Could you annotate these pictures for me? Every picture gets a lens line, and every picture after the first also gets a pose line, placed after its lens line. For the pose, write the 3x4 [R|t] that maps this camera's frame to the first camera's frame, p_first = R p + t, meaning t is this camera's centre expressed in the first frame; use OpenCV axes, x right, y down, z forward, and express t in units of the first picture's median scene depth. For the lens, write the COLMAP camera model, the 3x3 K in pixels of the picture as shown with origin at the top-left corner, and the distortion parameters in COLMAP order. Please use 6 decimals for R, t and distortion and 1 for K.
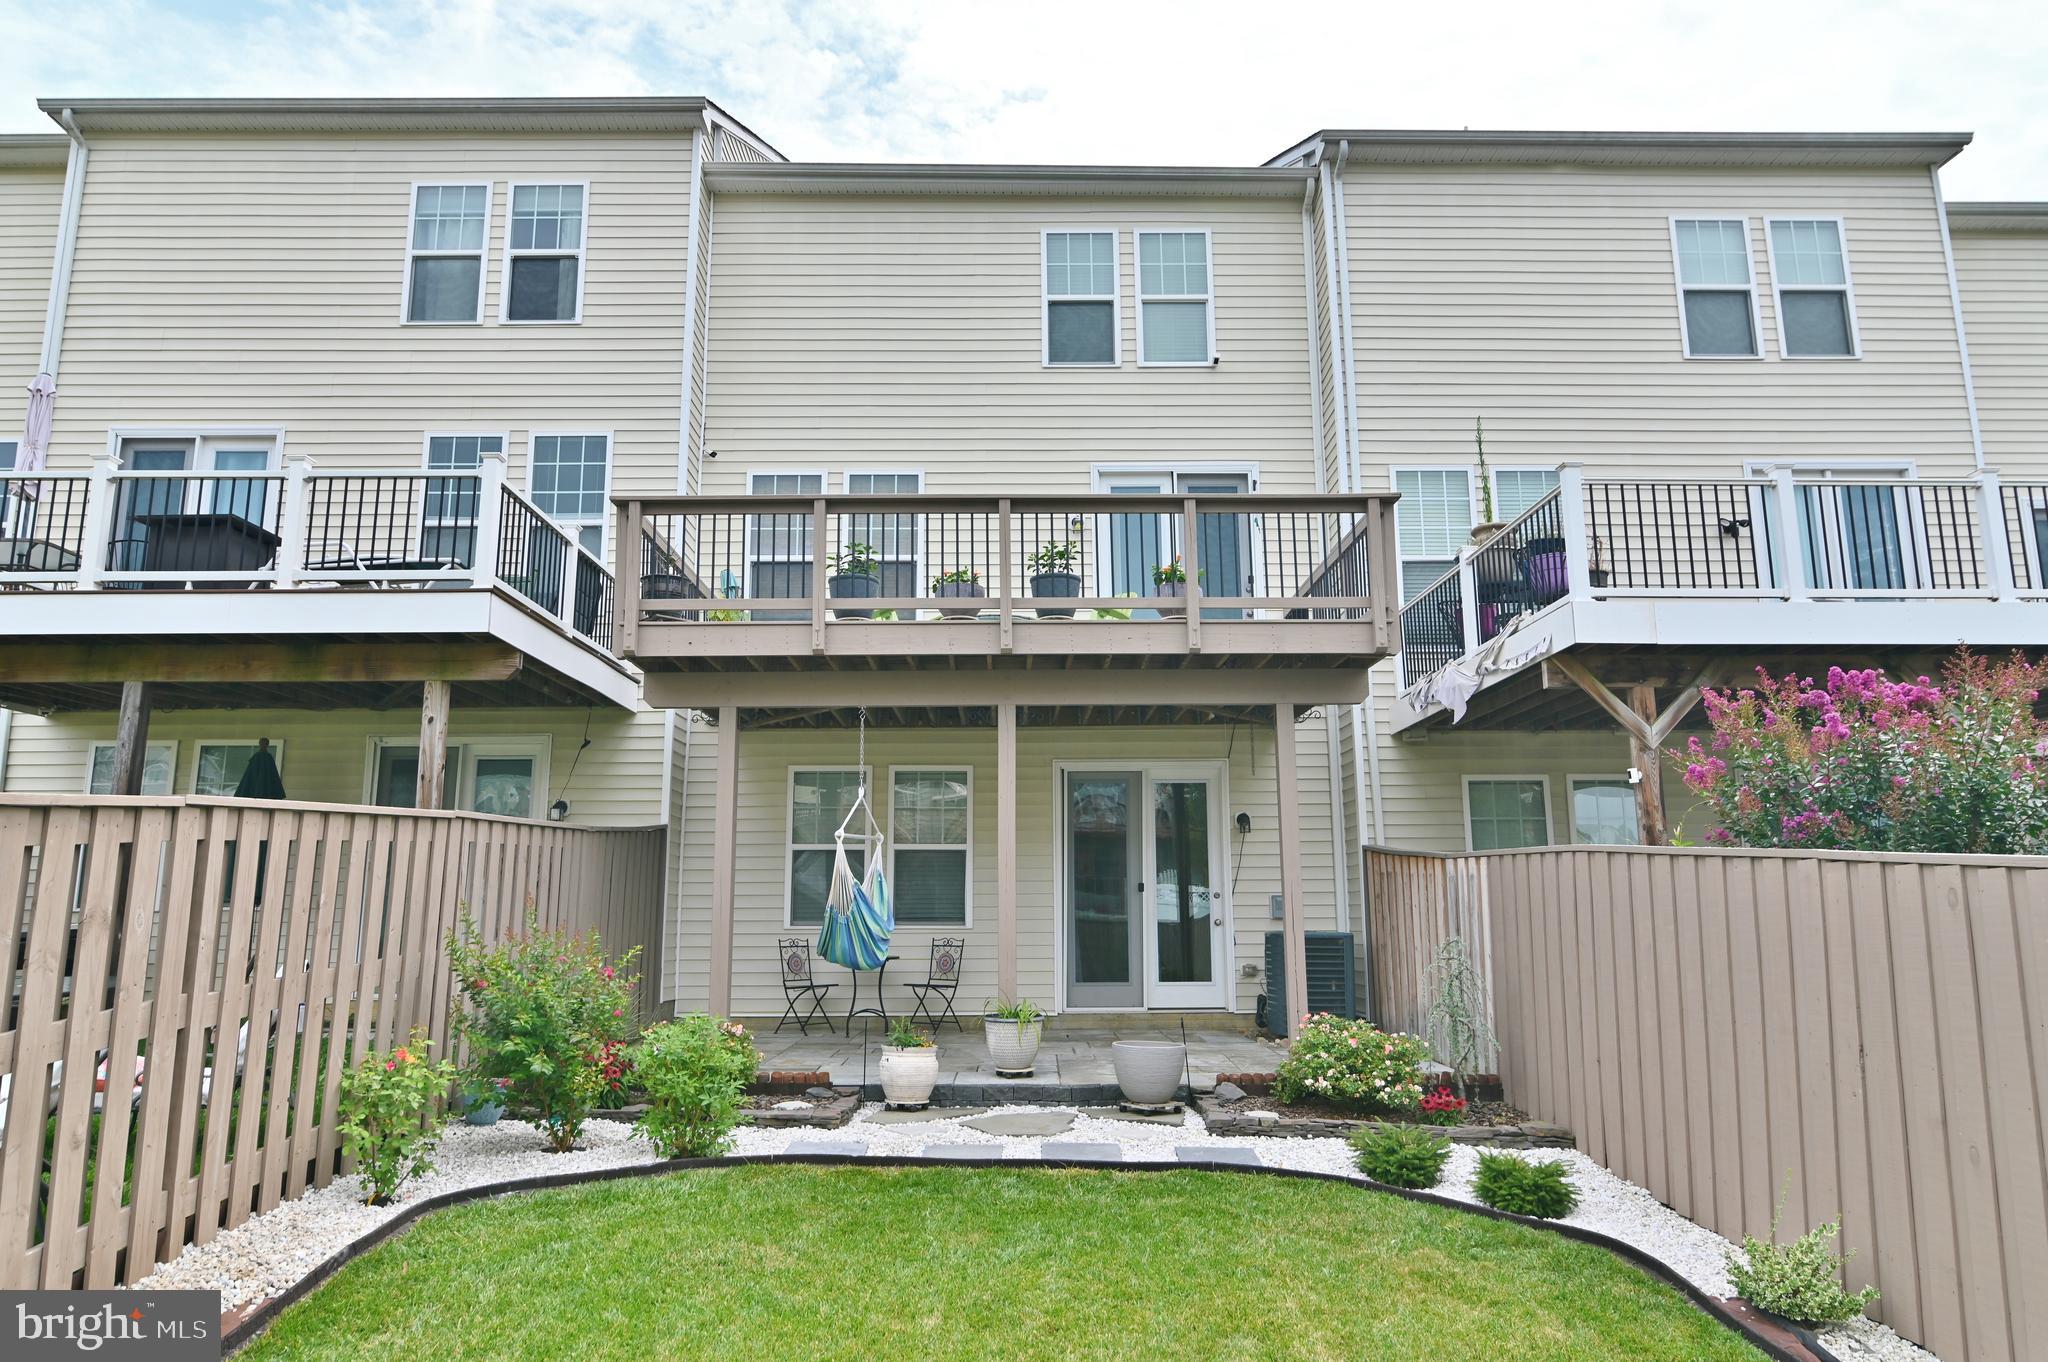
lens RADIAL K [[1283.1, 0, 1031.5], [0, 1283.1, 678.2], [0, 0, 1]] dist [-0.002405, -0.006023]
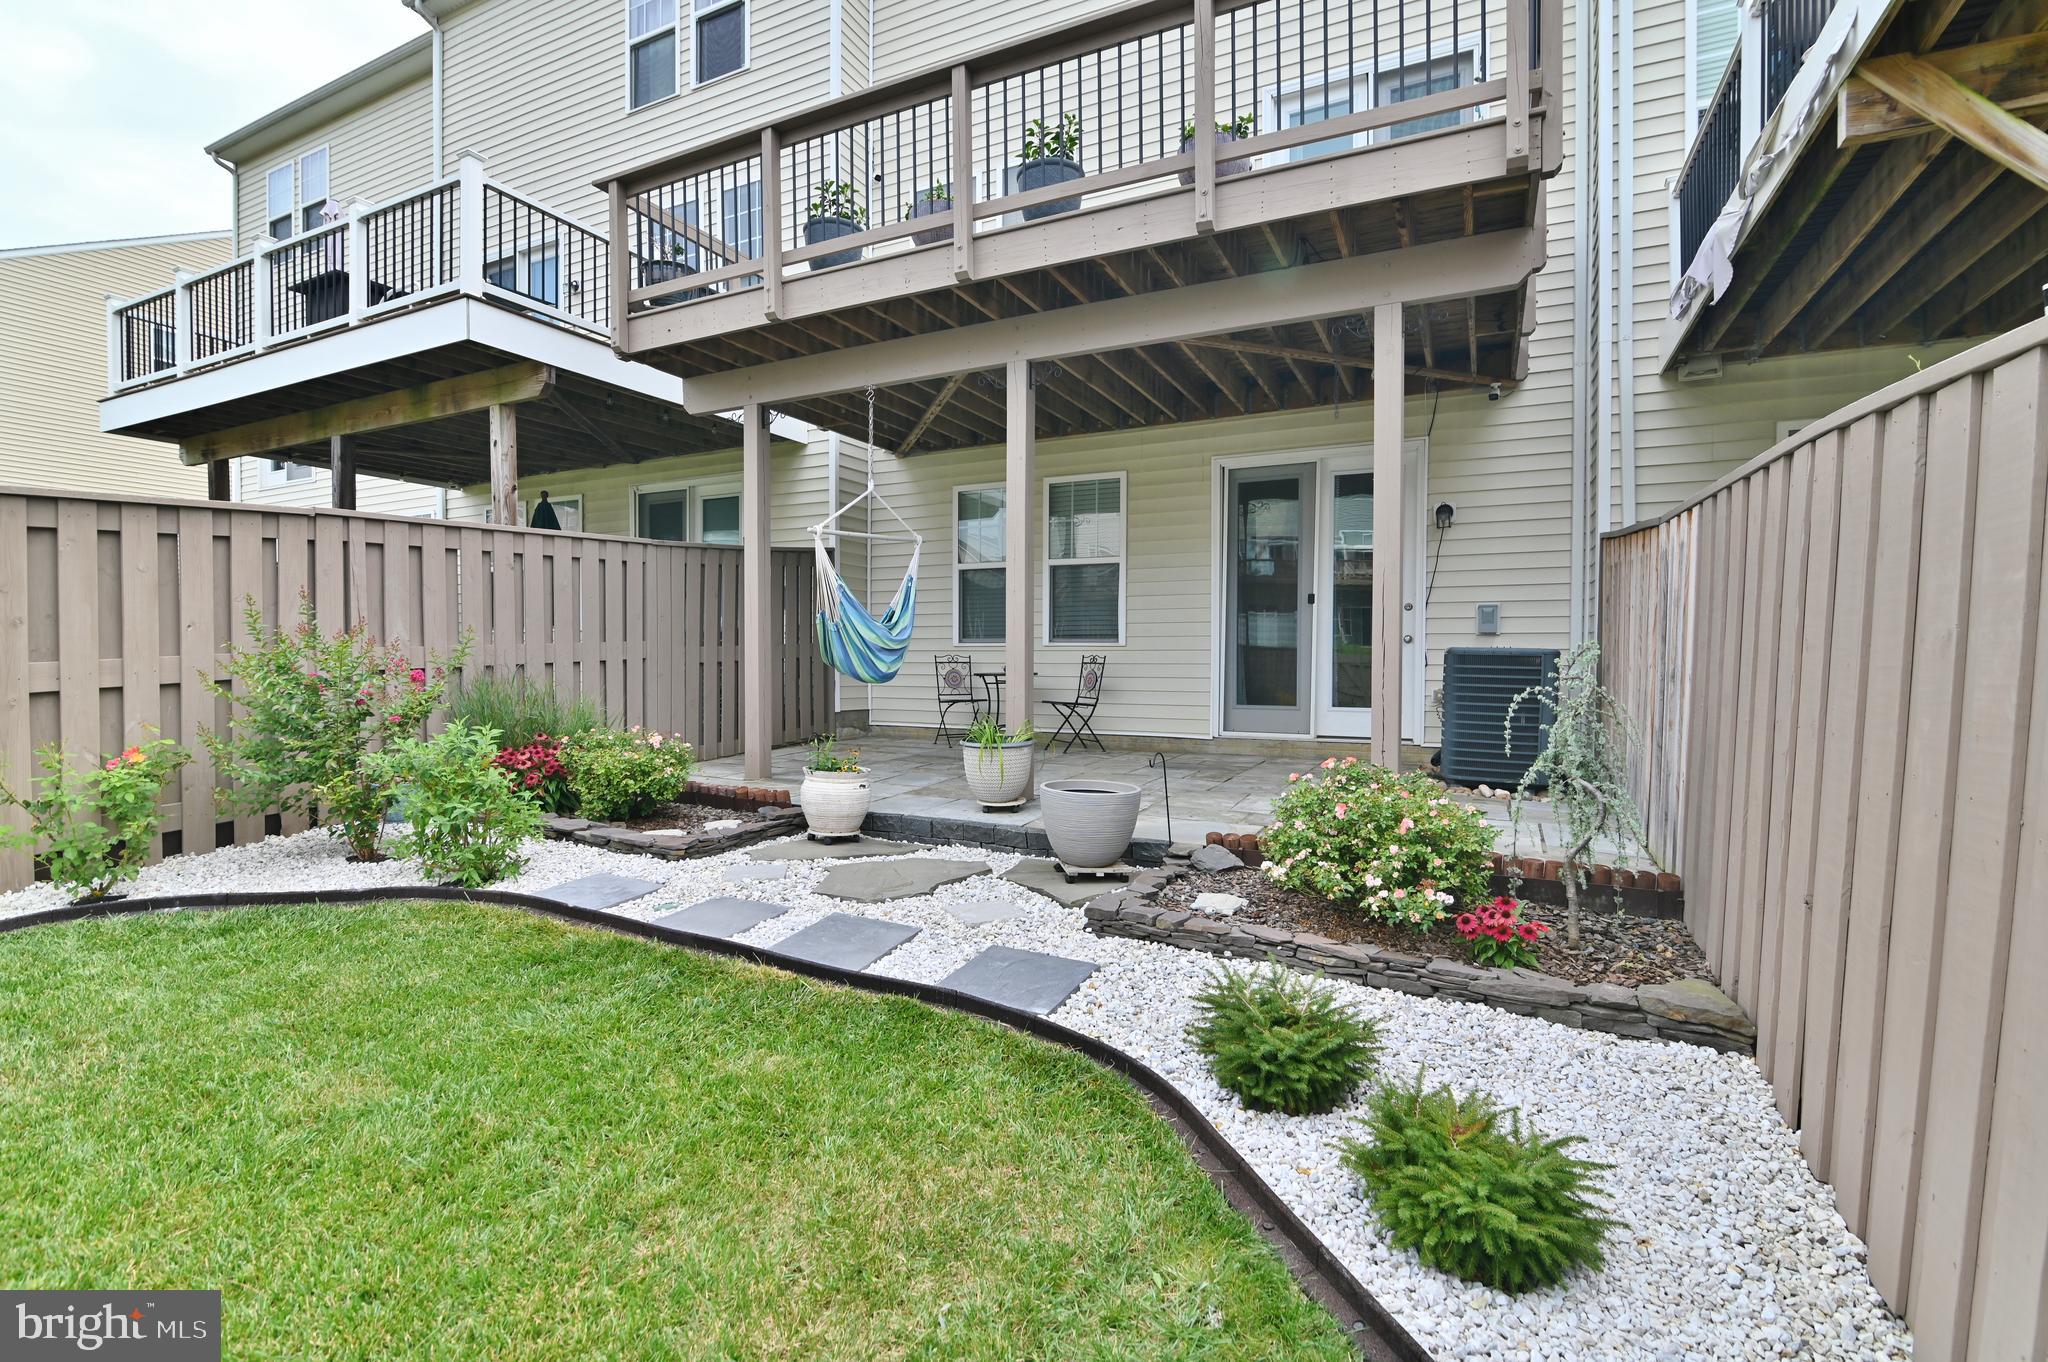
lens RADIAL K [[941.9, 0, 1020.1], [0, 941.9, 682.6], [0, 0, 1]] dist [-0.018195, 0.001012]
pose [[0.889529, 0.018540, -0.456502, 0.233483], [0.078728, 0.978010, 0.193129, 0.094738], [0.450044, -0.207733, 0.868509, 0.414592]]
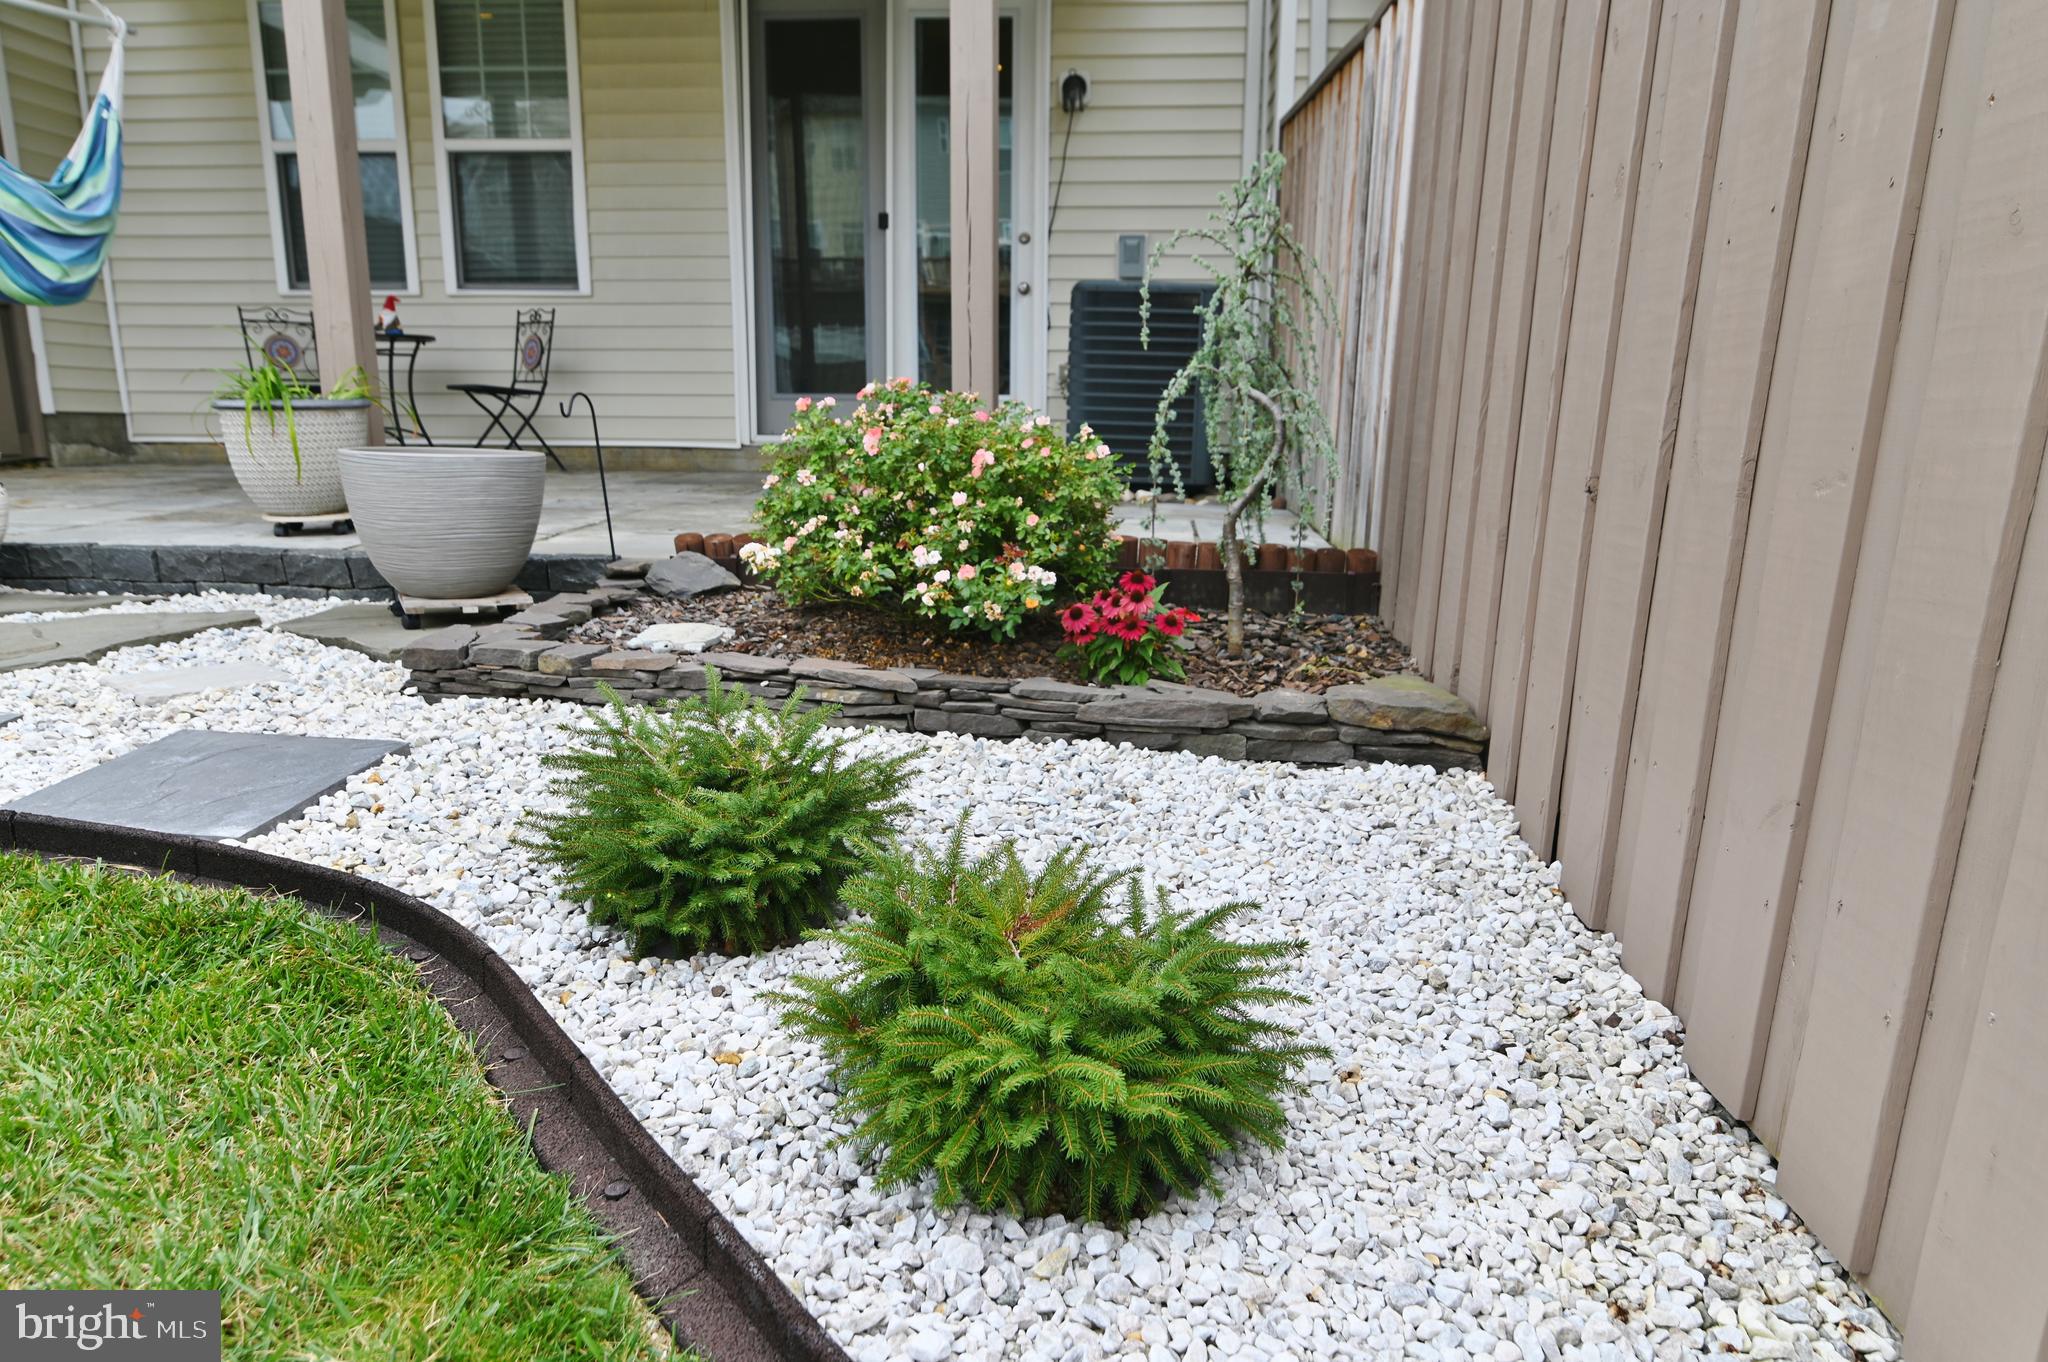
lens RADIAL K [[1283.1, 0, 1031.0], [0, 1283.1, 685.0], [0, 0, 1]] dist [-0.002405, -0.006023]
pose [[0.995364, 0.031847, -0.090757, 0.238964], [0.005508, 0.923168, 0.384357, 0.158007], [0.096025, -0.383074, 0.918713, 0.494956]]
